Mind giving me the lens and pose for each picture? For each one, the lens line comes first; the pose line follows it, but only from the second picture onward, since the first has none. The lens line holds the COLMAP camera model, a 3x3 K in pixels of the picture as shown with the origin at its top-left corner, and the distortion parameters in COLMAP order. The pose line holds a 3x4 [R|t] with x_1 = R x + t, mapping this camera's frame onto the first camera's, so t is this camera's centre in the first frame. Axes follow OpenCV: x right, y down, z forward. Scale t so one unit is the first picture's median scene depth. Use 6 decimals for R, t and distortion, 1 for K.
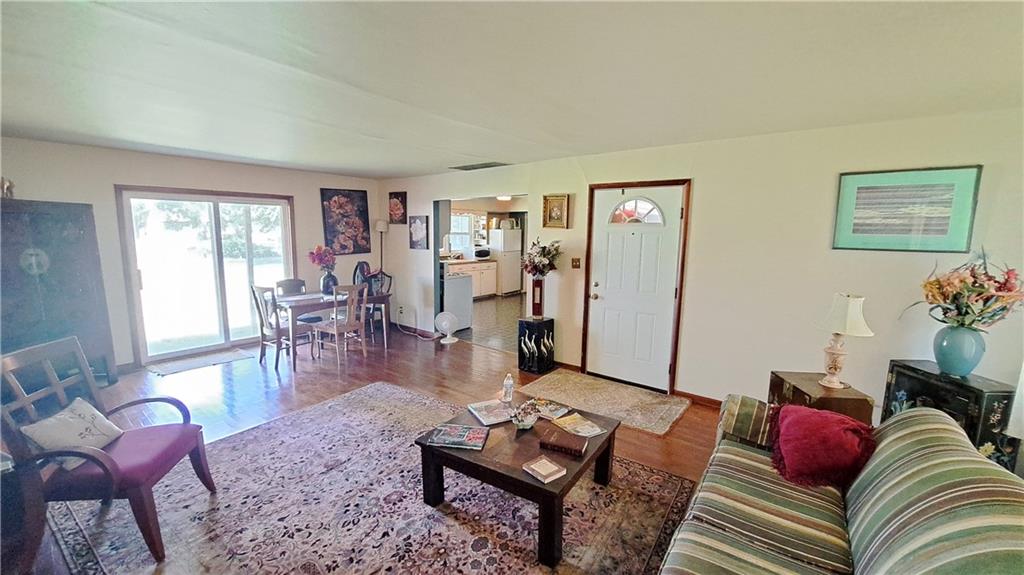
lens RADIAL K [[404.8, 0, 508.6], [0, 404.8, 288.8], [0, 0, 1]] dist [-0.022295, 0.000066]
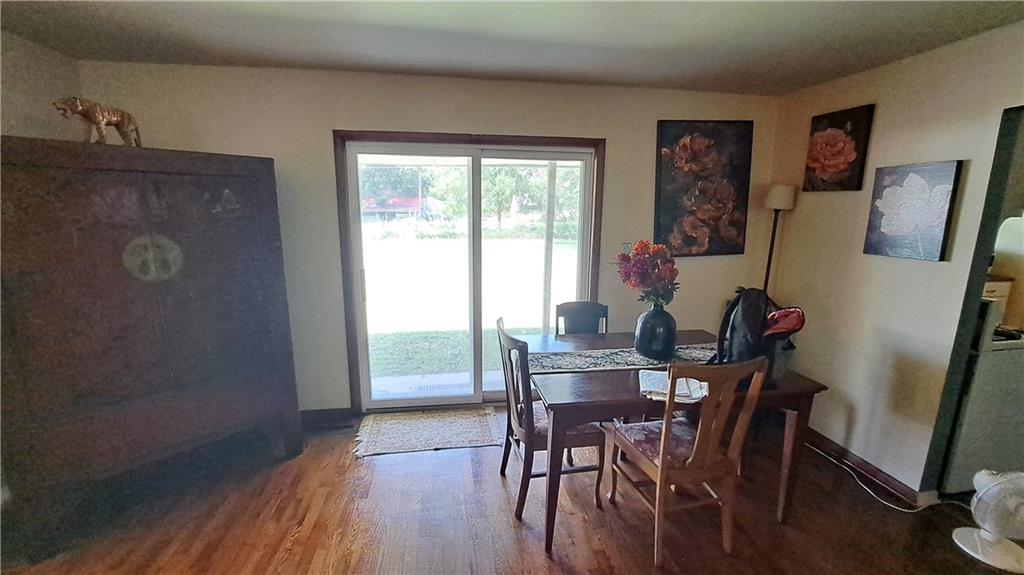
lens RADIAL K [[404.8, 0, 508.6], [0, 404.8, 288.8], [0, 0, 1]] dist [-0.022295, 0.000066]
pose [[0.729801, 0.120194, -0.673011, -0.252451], [-0.093307, 0.992724, 0.076111, -0.067469], [0.677262, 0.007251, 0.735706, 0.529261]]
